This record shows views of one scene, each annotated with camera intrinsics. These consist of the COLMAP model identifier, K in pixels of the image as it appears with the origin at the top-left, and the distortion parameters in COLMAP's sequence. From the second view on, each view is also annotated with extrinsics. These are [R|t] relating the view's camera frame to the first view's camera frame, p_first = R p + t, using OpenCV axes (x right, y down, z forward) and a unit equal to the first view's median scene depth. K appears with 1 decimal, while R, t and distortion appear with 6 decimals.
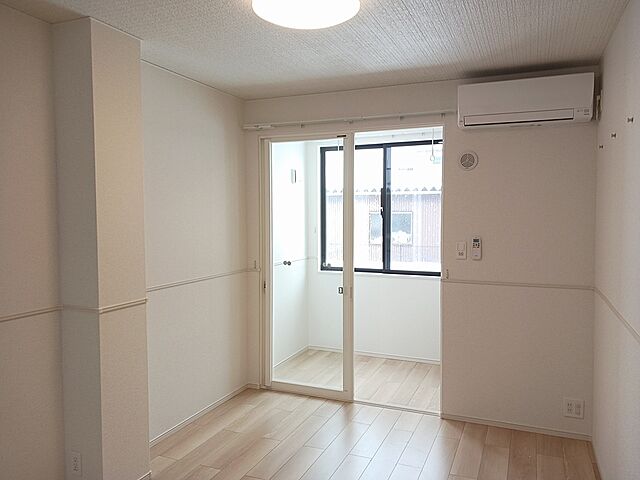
lens RADIAL K [[490.3, 0, 320.0], [0, 490.3, 240.0], [0, 0, 1]] dist [0.060548, -0.000651]
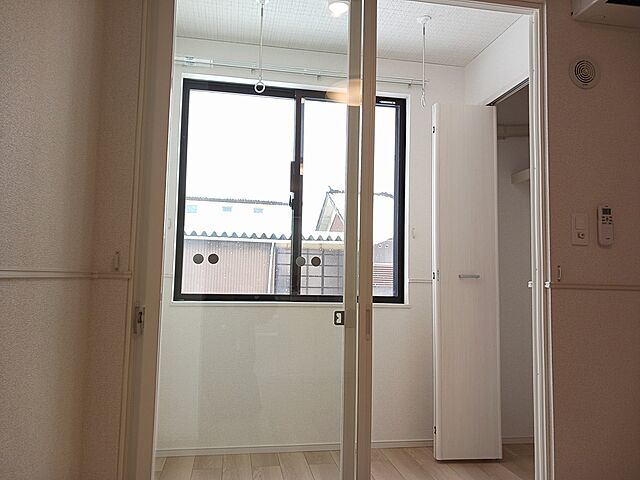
lens RADIAL K [[490.3, 0, 320.0], [0, 490.3, 240.0], [0, 0, 1]] dist [0.060548, -0.000651]
pose [[0.830069, 0.061385, 0.554272, -0.185138], [0.008915, 0.992336, -0.123251, 0.069941], [-0.557589, 0.107248, 0.823160, 0.499160]]
